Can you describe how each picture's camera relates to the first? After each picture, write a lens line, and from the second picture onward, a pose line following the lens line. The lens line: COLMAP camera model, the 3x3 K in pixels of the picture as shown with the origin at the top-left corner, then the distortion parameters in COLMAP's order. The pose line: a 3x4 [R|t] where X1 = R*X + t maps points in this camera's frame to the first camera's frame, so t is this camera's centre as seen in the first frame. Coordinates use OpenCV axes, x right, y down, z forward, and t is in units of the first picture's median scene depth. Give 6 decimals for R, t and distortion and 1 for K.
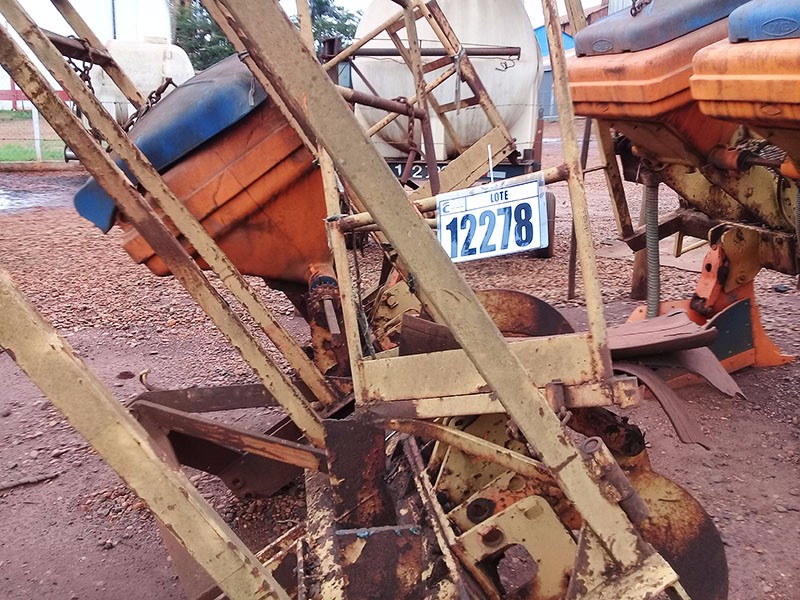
lens RADIAL K [[733.0, 0, 396.4], [0, 733.0, 285.3], [0, 0, 1]] dist [0.109978, -0.225808]
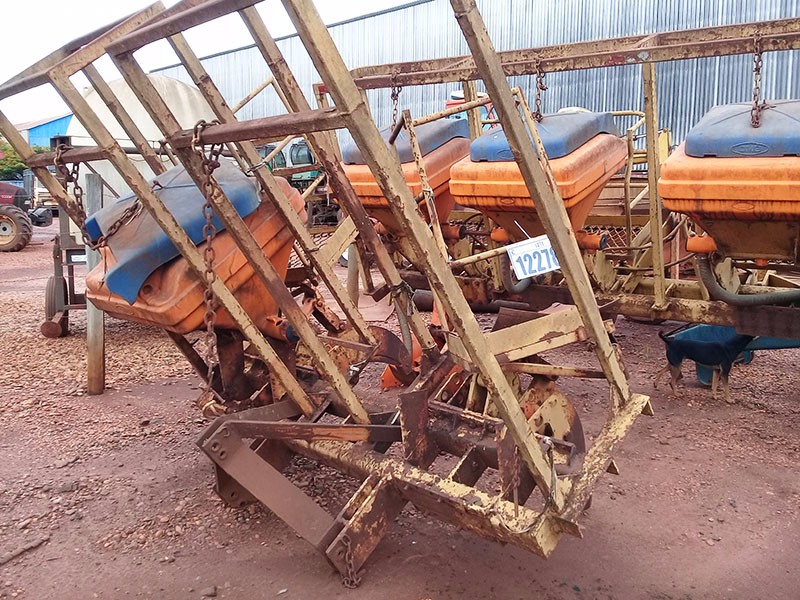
lens RADIAL K [[718.9, 0, 401.3], [0, 718.9, 280.2], [0, 0, 1]] dist [0.117411, -0.187901]
pose [[0.828609, -0.070746, 0.555340, -0.741261], [0.136166, 0.987662, -0.077349, 0.046857], [-0.543016, 0.139710, 0.828019, -0.261744]]
